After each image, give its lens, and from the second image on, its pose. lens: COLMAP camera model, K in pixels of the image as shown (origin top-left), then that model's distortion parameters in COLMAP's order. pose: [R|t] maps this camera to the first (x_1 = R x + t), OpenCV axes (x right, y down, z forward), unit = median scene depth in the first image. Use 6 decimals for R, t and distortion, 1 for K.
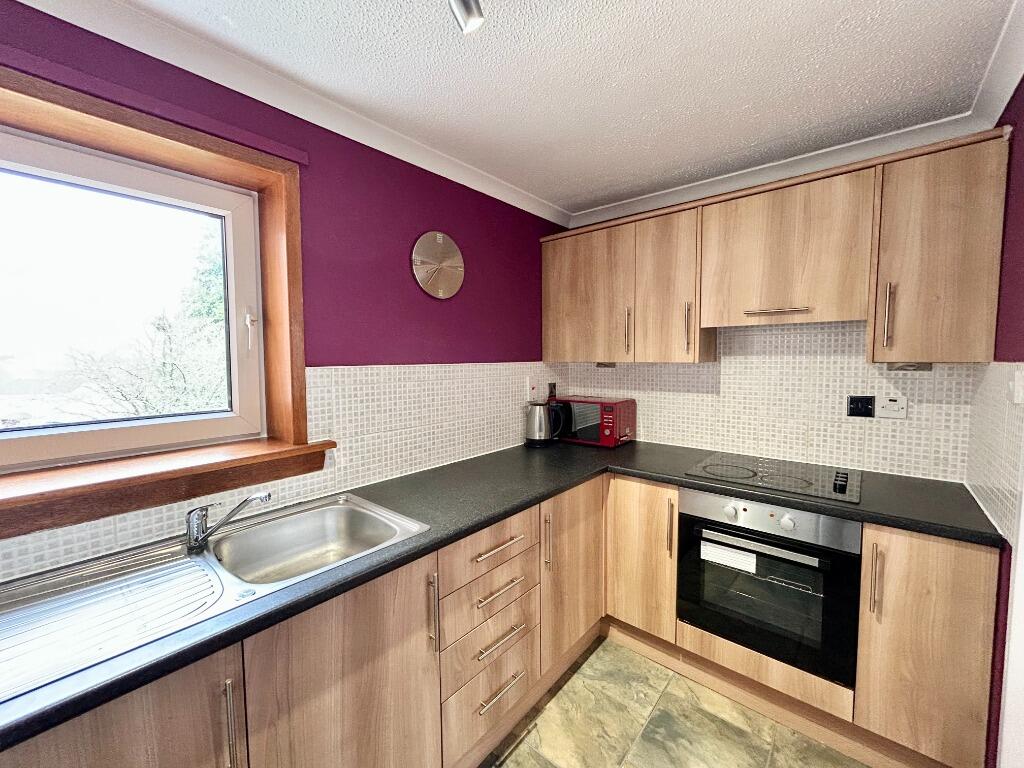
lens RADIAL K [[412.8, 0, 512.2], [0, 412.8, 384.4], [0, 0, 1]] dist [-0.002689, 0.000825]
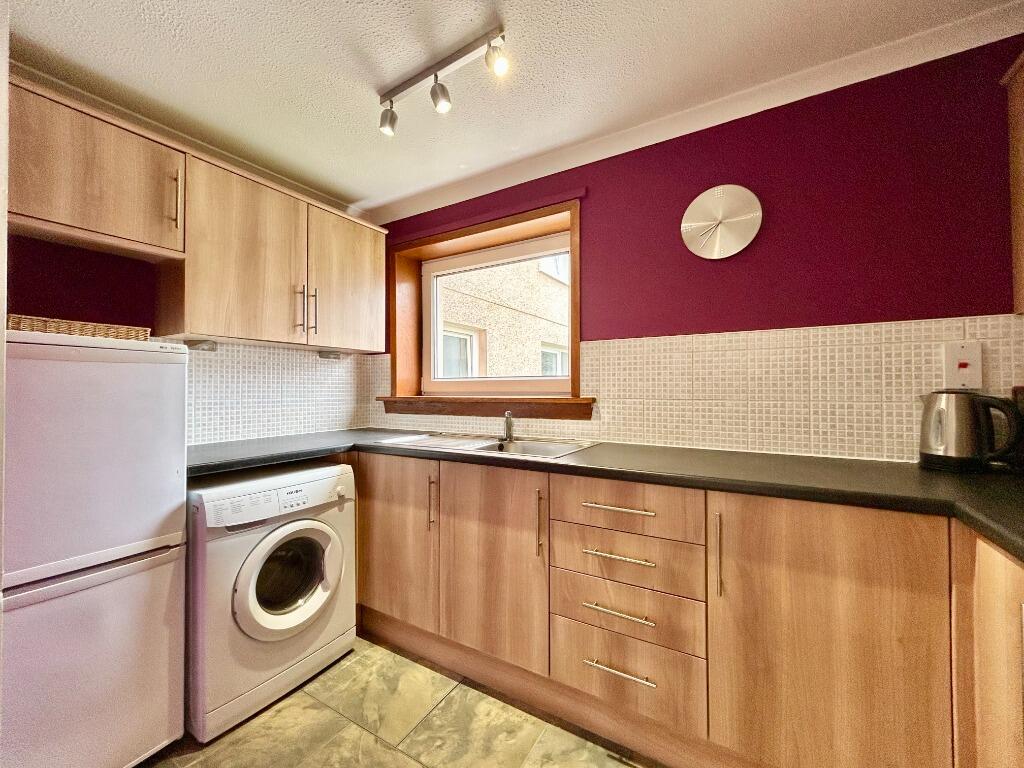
lens RADIAL K [[412.8, 0, 512.9], [0, 412.8, 382.0], [0, 0, 1]] dist [-0.002689, 0.000825]
pose [[0.173369, -0.008231, -0.984822, 0.735502], [-0.064571, 0.997719, -0.019706, 0.121993], [0.982738, 0.067007, 0.172442, 0.501882]]
